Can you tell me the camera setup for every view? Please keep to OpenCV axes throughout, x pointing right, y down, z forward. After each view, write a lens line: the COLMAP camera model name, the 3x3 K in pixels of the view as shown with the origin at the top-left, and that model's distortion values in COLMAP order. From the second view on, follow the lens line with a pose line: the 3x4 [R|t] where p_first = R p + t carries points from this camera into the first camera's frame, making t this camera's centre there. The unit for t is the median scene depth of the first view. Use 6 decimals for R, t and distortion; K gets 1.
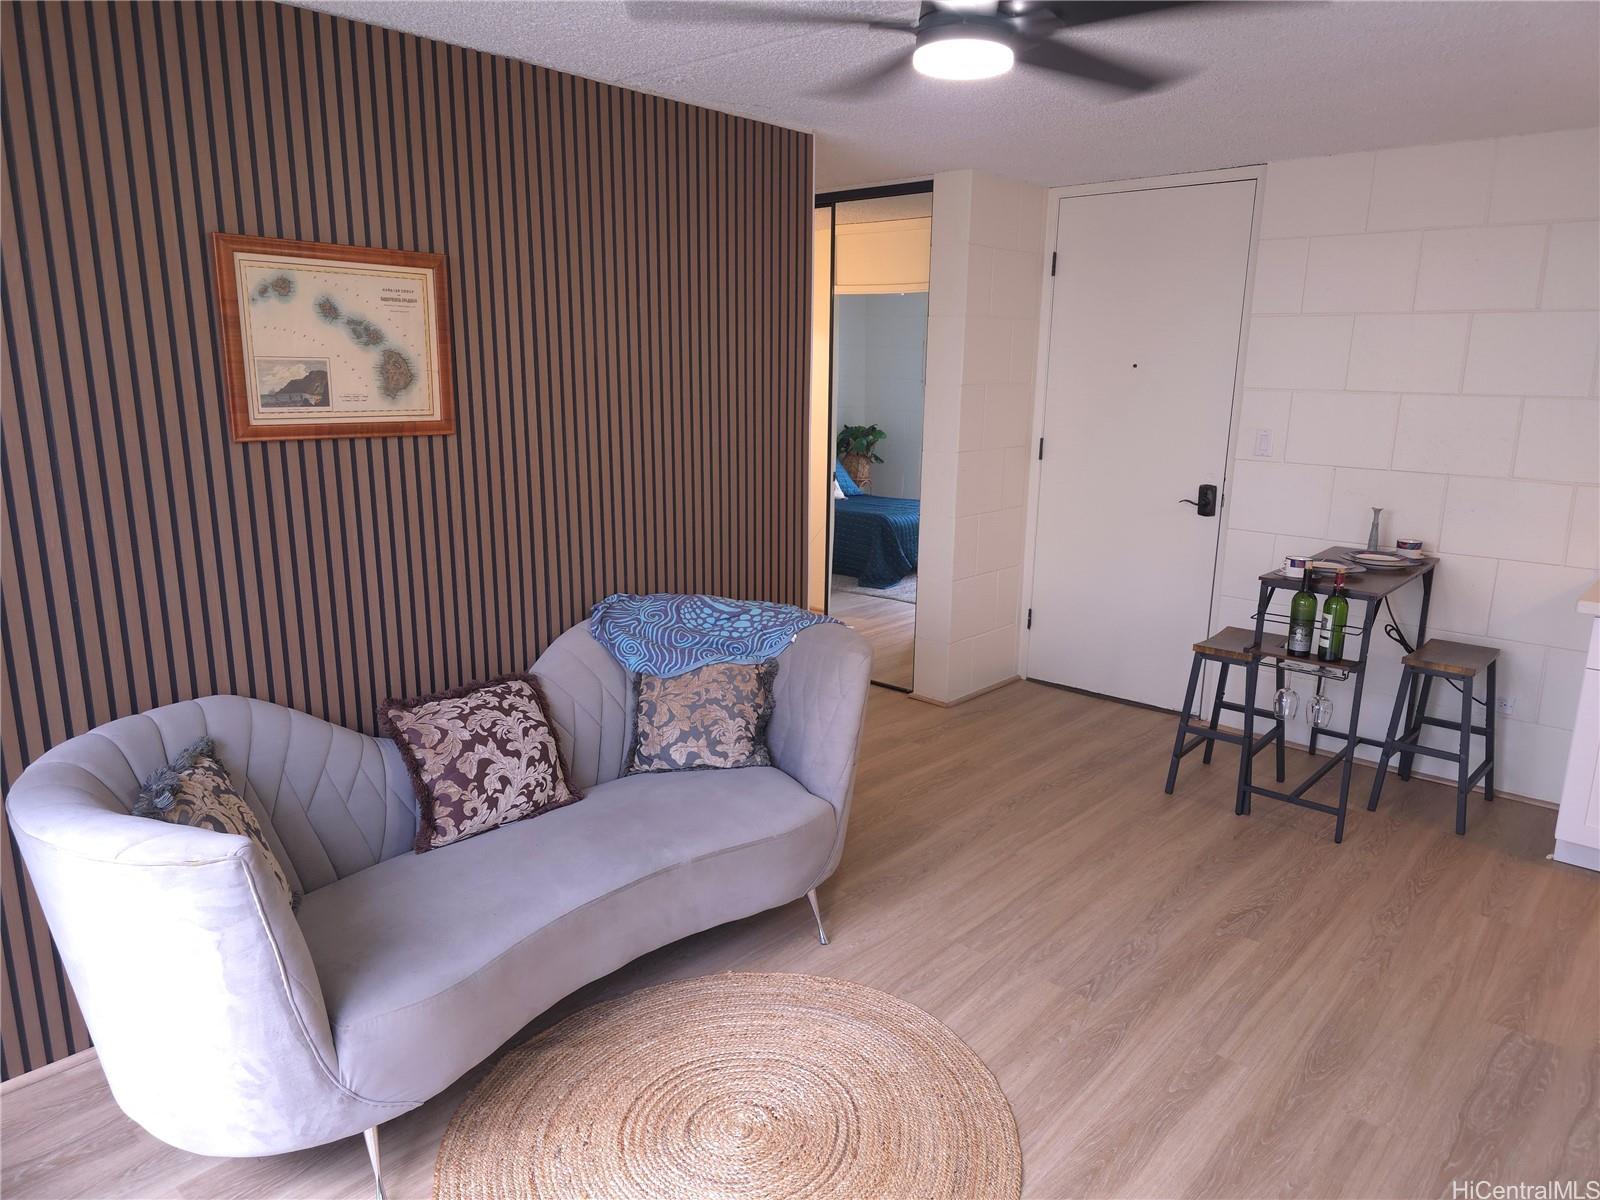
lens RADIAL K [[1085.3, 0, 800.0], [0, 1085.3, 600.0], [0, 0, 1]] dist [0.078053, -0.067058]
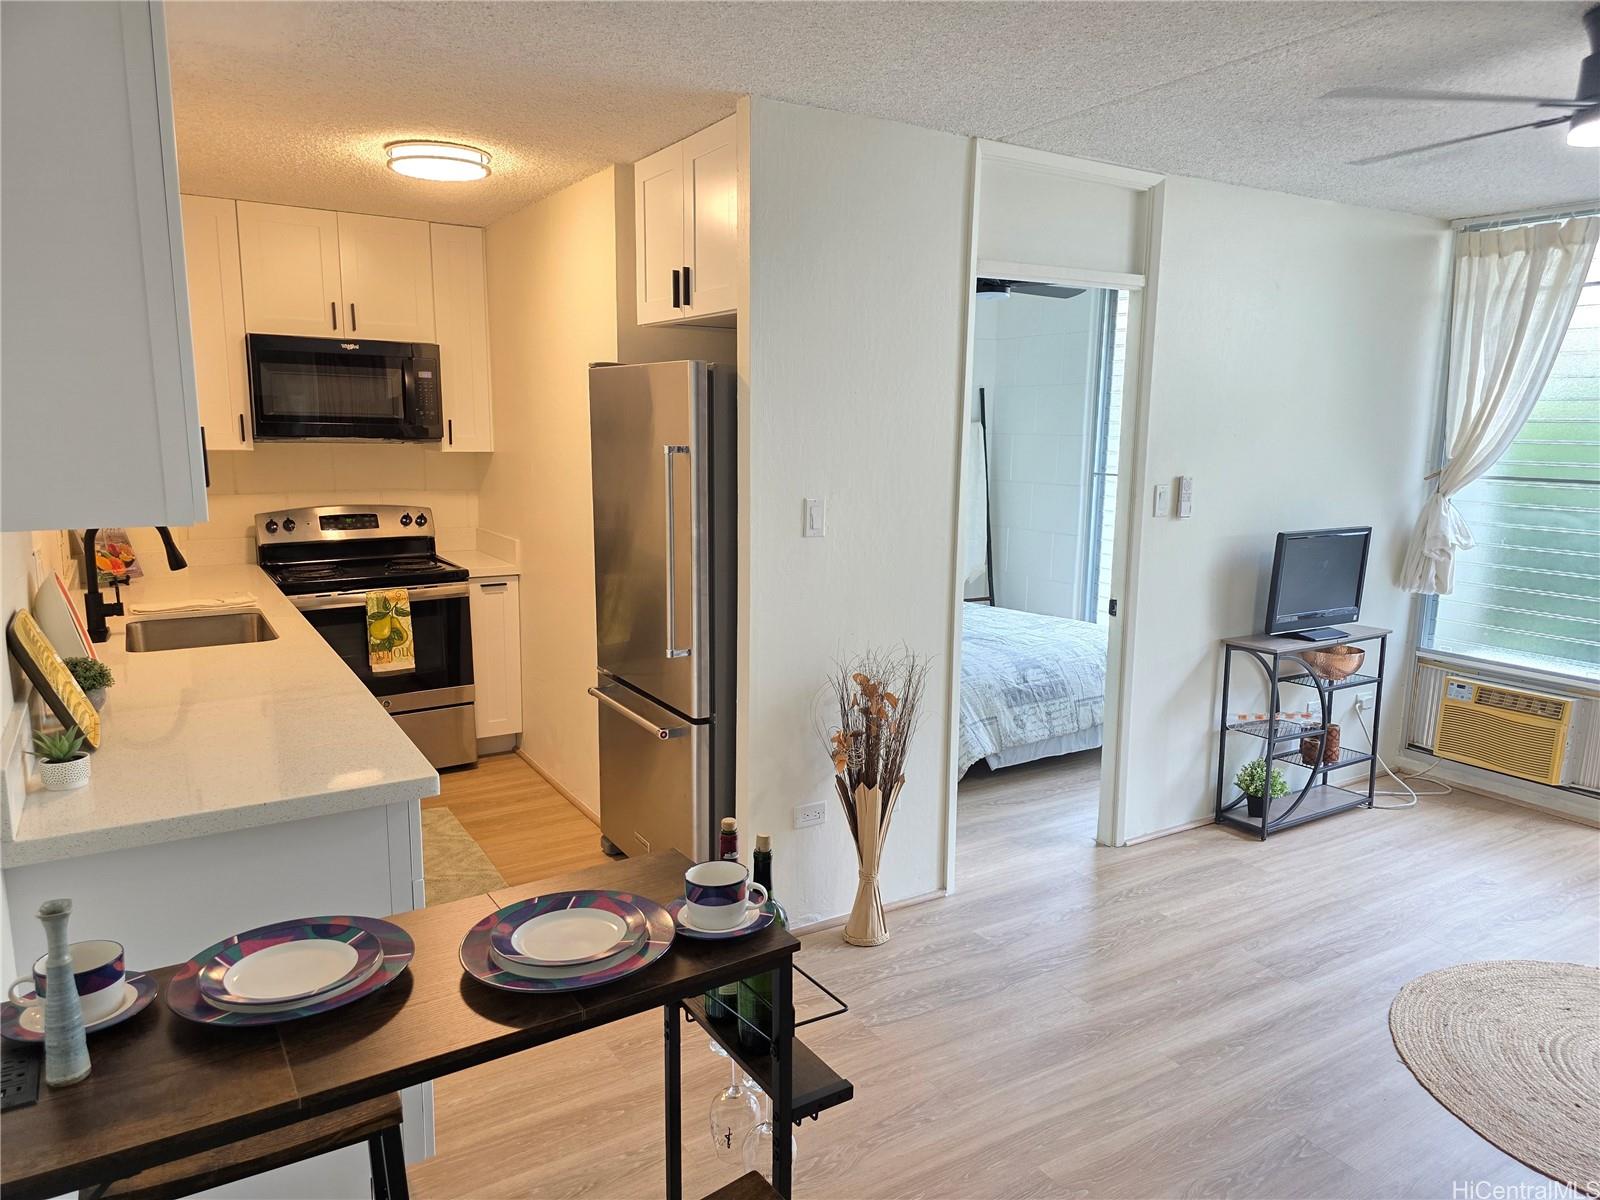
lens RADIAL K [[1085.3, 0, 800.0], [0, 1085.3, 600.0], [0, 0, 1]] dist [0.078053, -0.067058]
pose [[-0.959992, -0.066652, 0.271980, 0.426820], [0.041131, 0.927164, 0.372391, -0.354363], [-0.276991, 0.368679, -0.887328, 1.693659]]
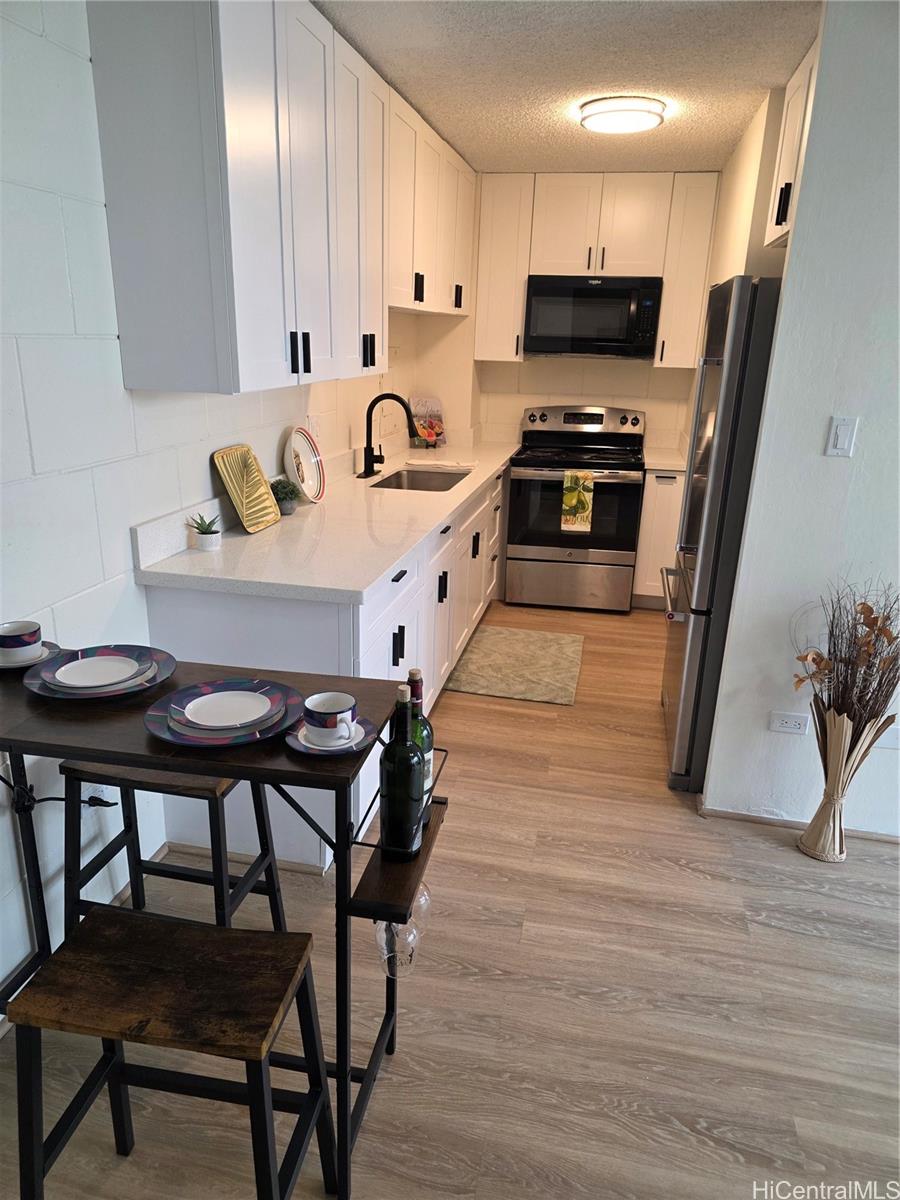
lens RADIAL K [[814.0, 0, 450.0], [0, 814.0, 600.0], [0, 0, 1]] dist [0.078053, -0.067058]
pose [[-0.503326, -0.288665, 0.814454, 0.193896], [0.159370, 0.895368, 0.415833, -0.283749], [-0.849273, 0.339099, -0.404657, 1.406645]]
